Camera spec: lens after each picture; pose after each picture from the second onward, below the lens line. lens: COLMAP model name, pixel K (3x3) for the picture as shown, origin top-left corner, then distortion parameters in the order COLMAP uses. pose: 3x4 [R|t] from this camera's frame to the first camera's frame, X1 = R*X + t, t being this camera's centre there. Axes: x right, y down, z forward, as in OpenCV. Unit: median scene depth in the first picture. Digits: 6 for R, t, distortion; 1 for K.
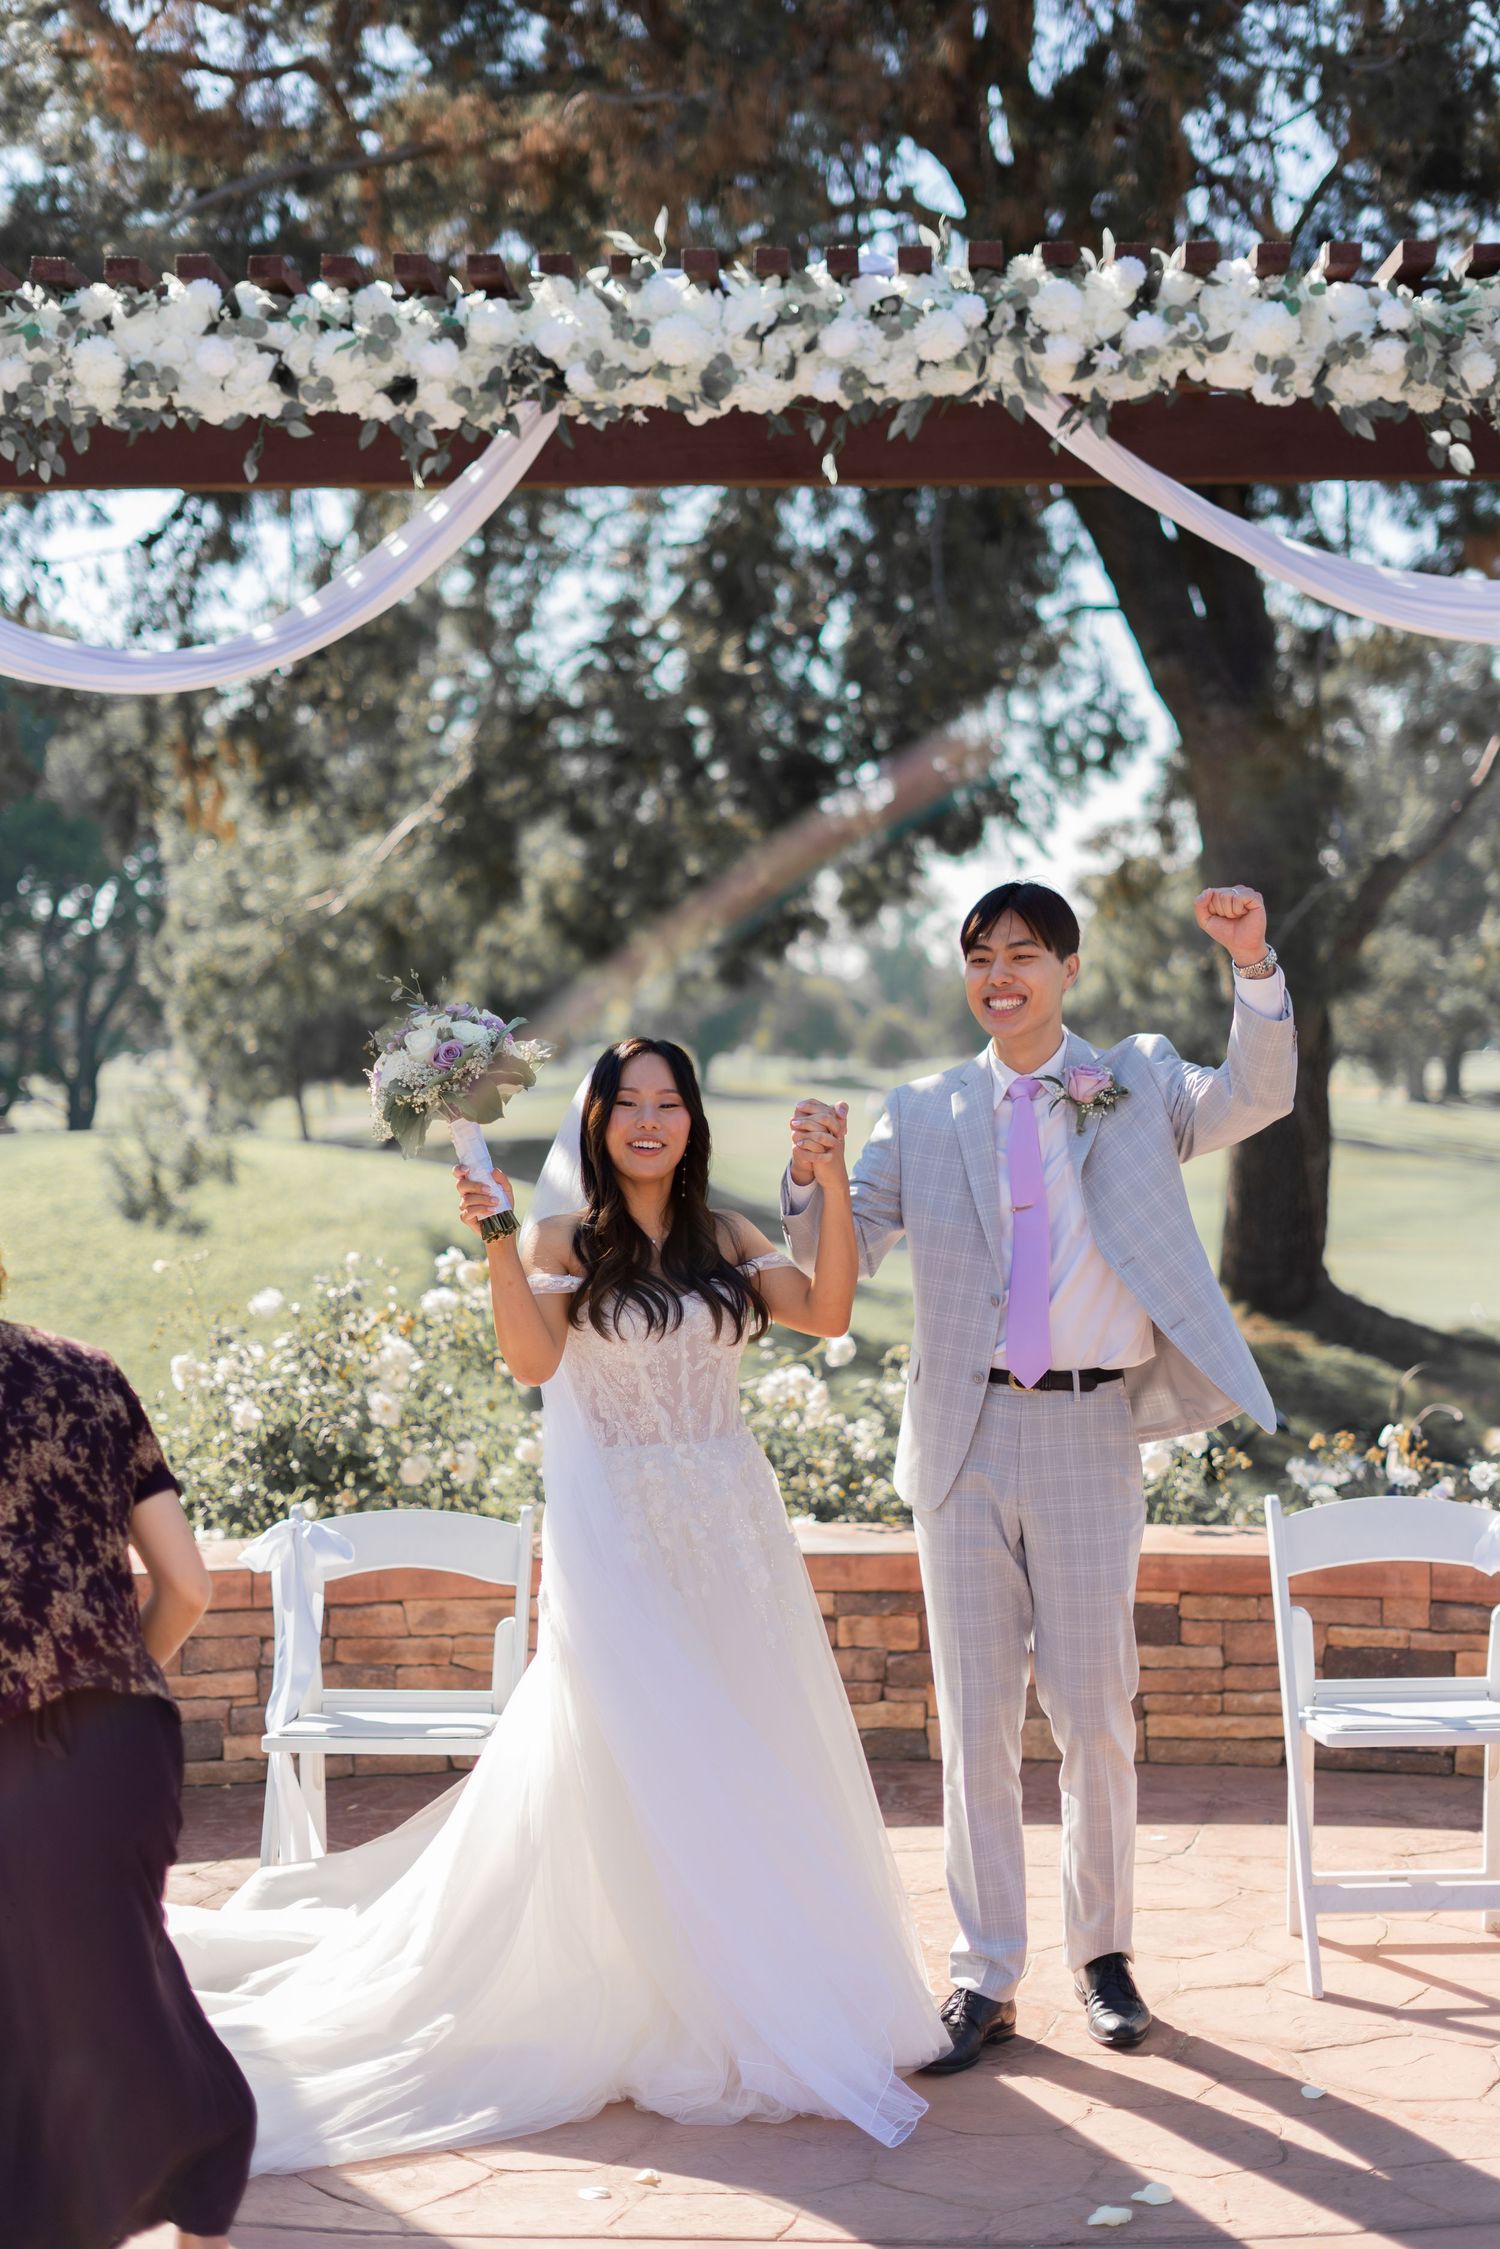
lens RADIAL K [[3233.3, 0, 750.0], [0, 3233.3, 1124.5], [0, 0, 1]] dist [-0.005008, -0.031525]
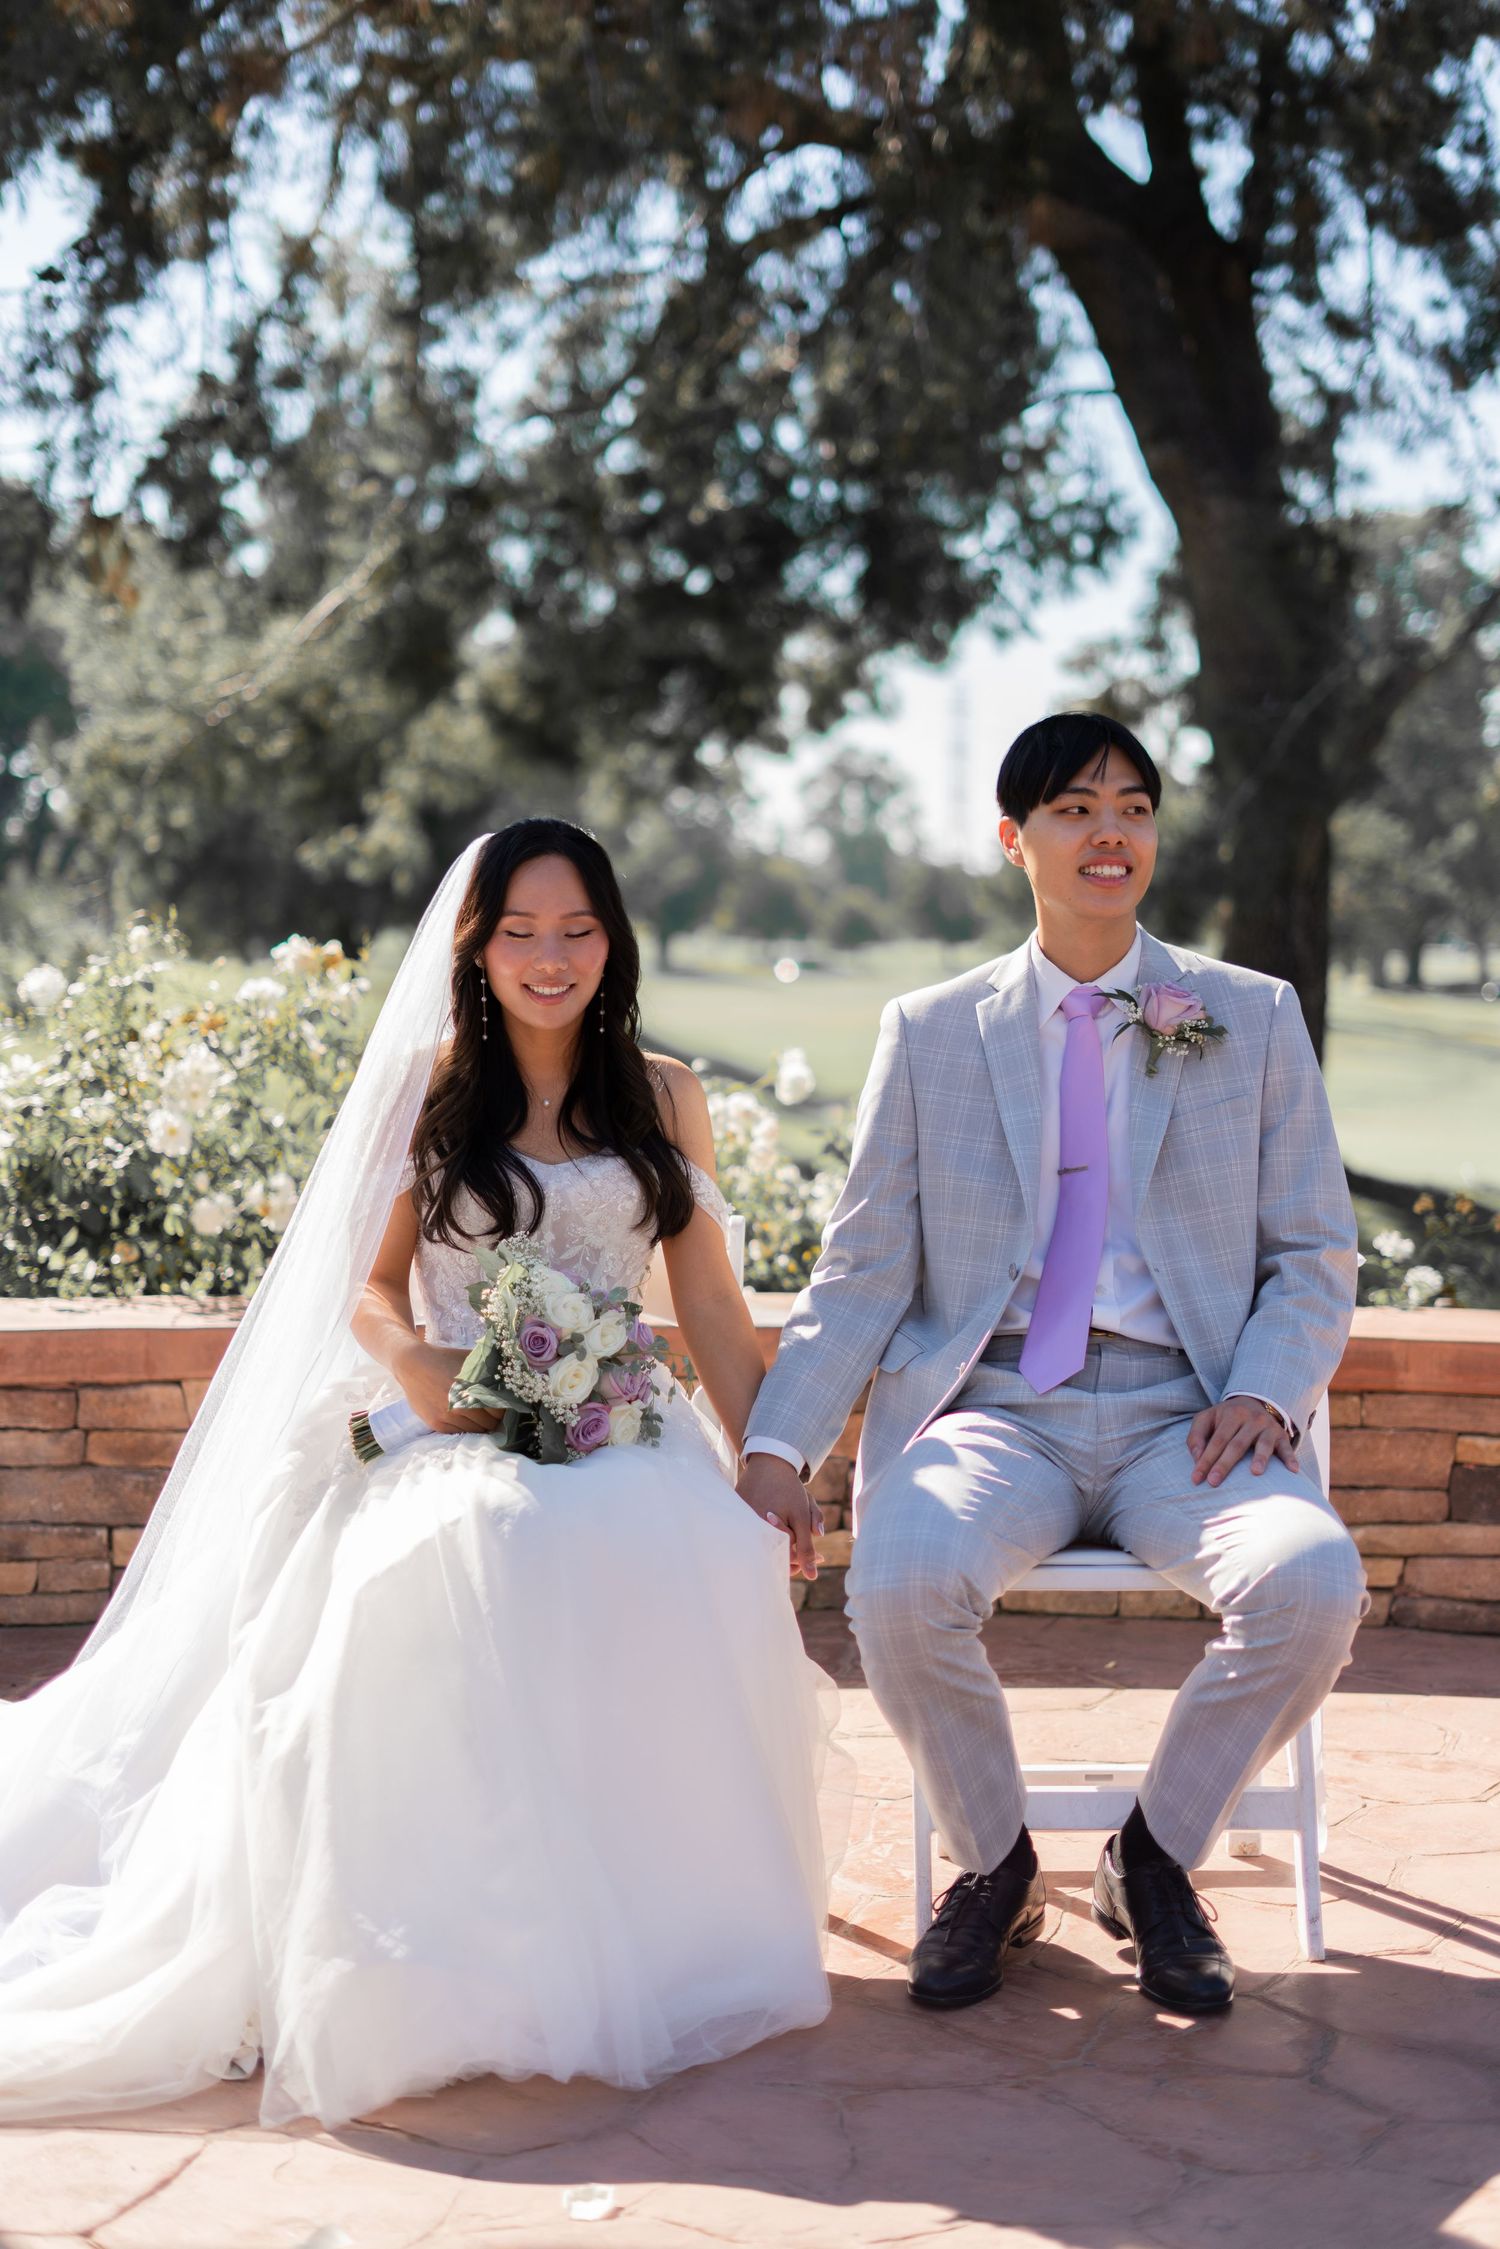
lens RADIAL K [[3233.3, 0, 750.0], [0, 3233.3, 1124.5], [0, 0, 1]] dist [-0.005008, -0.031525]
pose [[0.999763, 0.017196, 0.013327, 0.008983], [-0.017663, 0.999206, 0.035725, 0.062276], [-0.012702, -0.035952, 0.999273, 0.279131]]
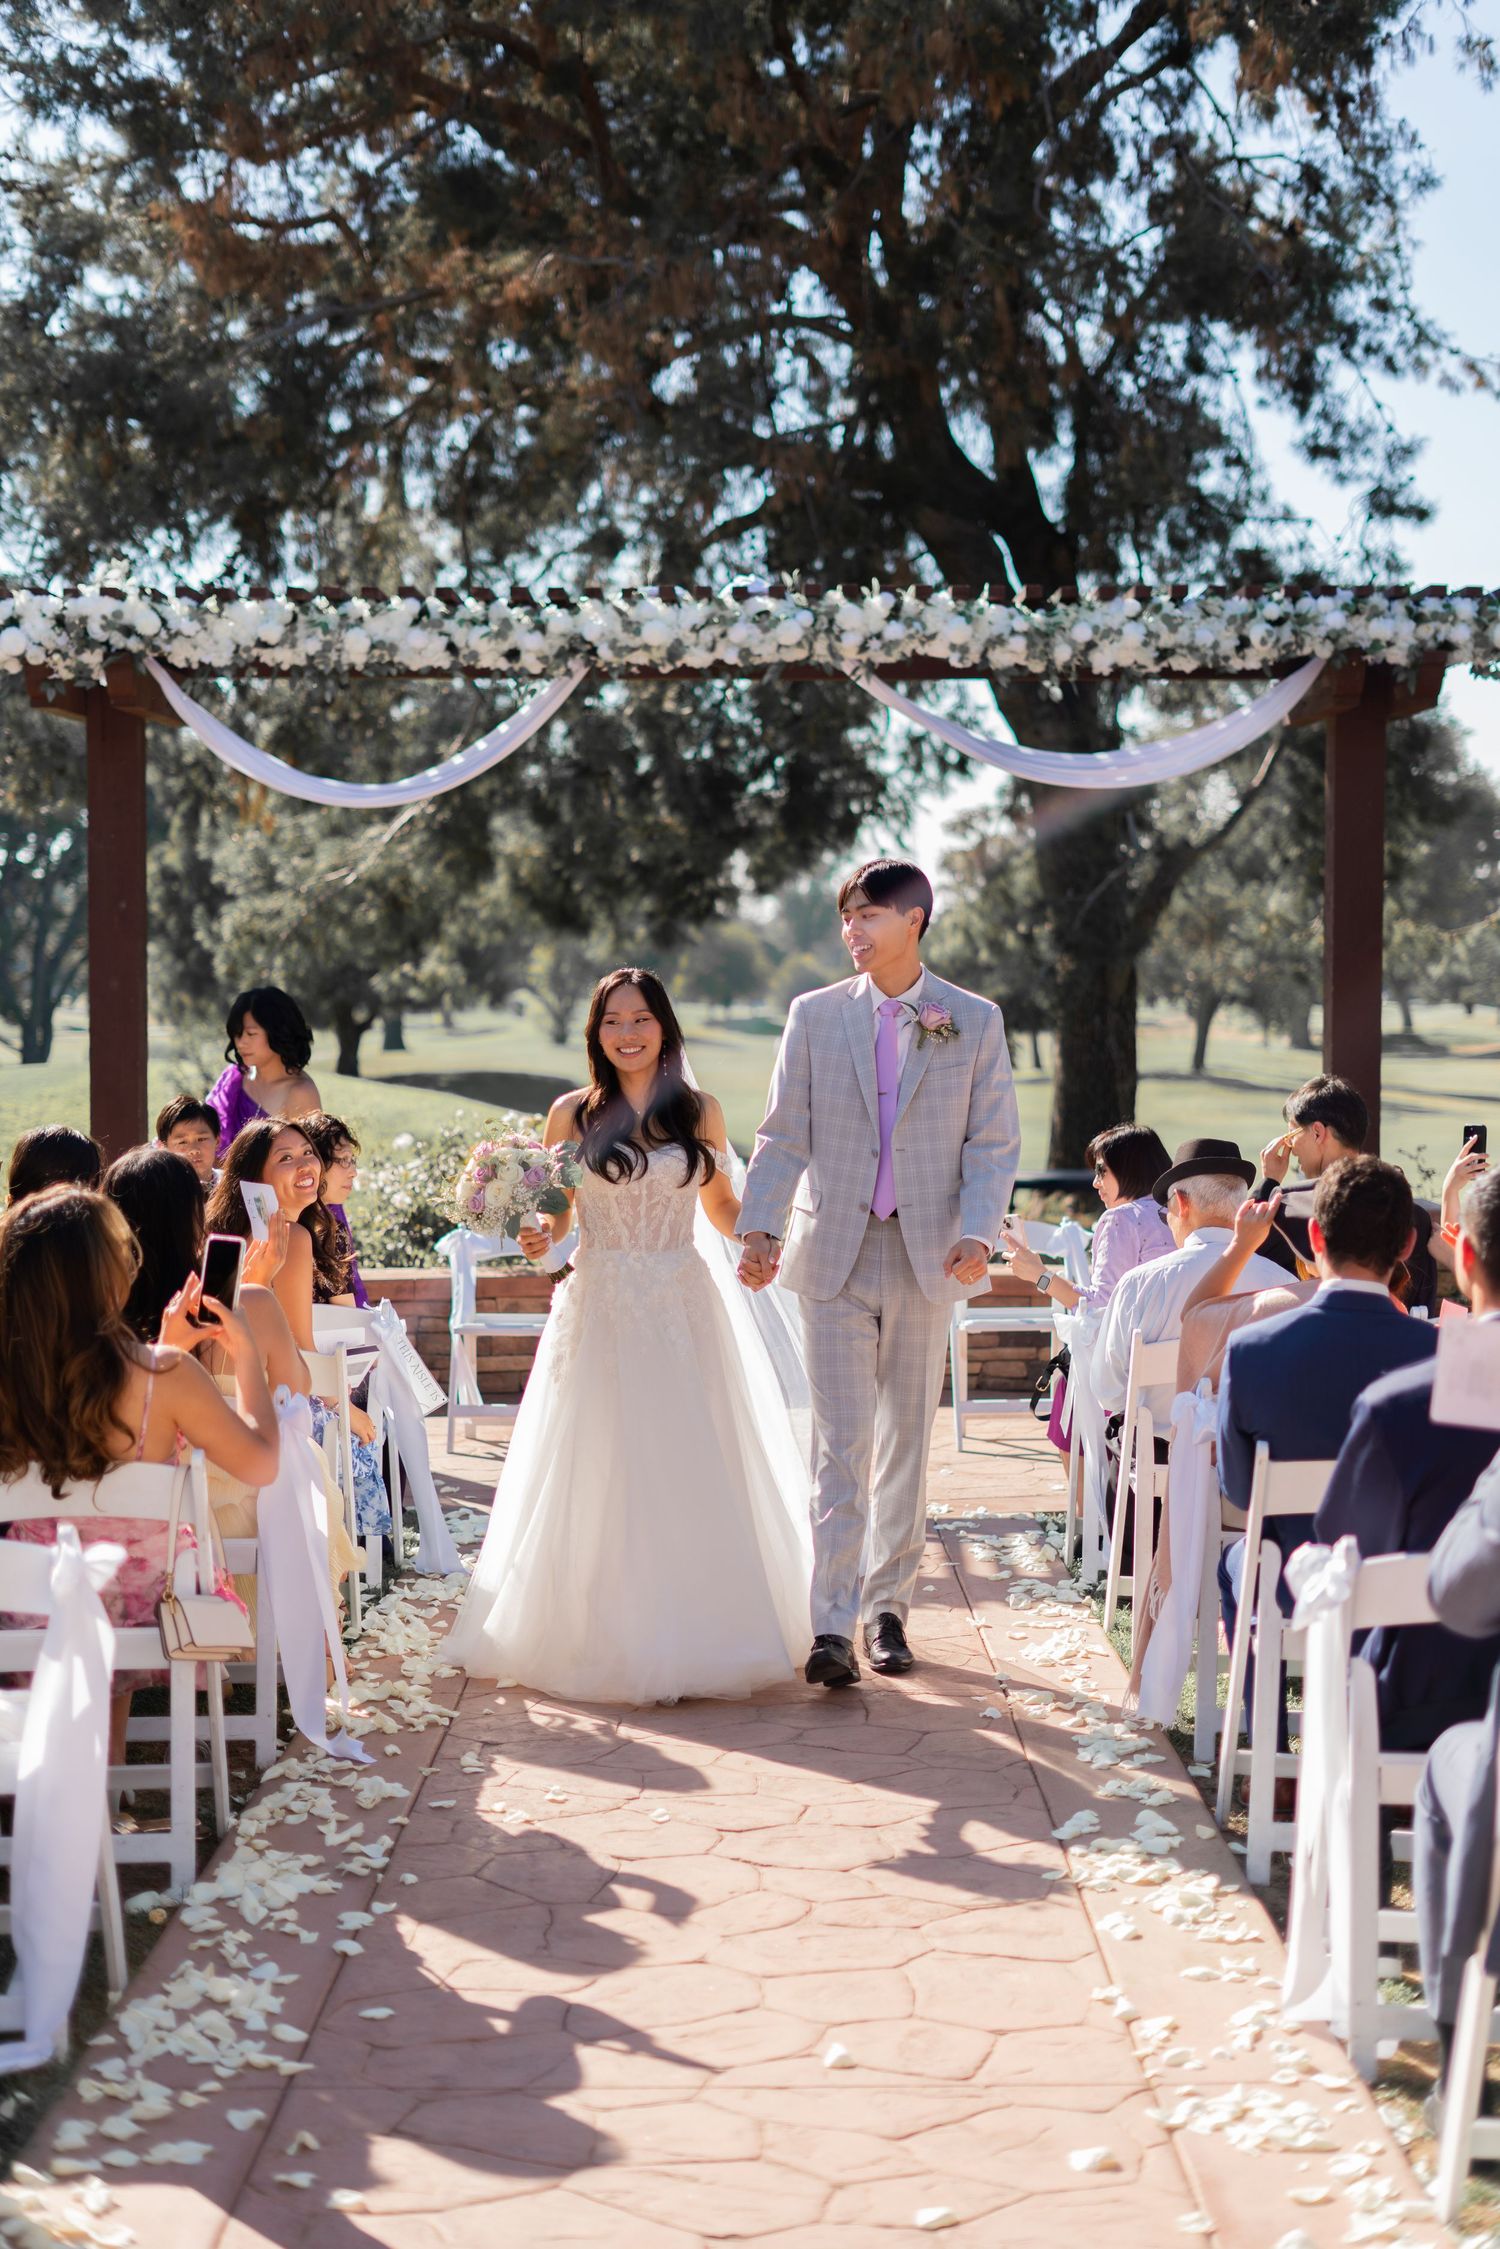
lens RADIAL K [[3154.3, 0, 750.0], [0, 3154.3, 1124.5], [0, 0, 1]] dist [-0.060316, -0.016917]
pose [[0.999631, 0.004832, 0.026734, -0.012468], [-0.005322, 0.999819, 0.018283, 0.016682], [-0.026641, -0.018418, 0.999475, -0.781183]]
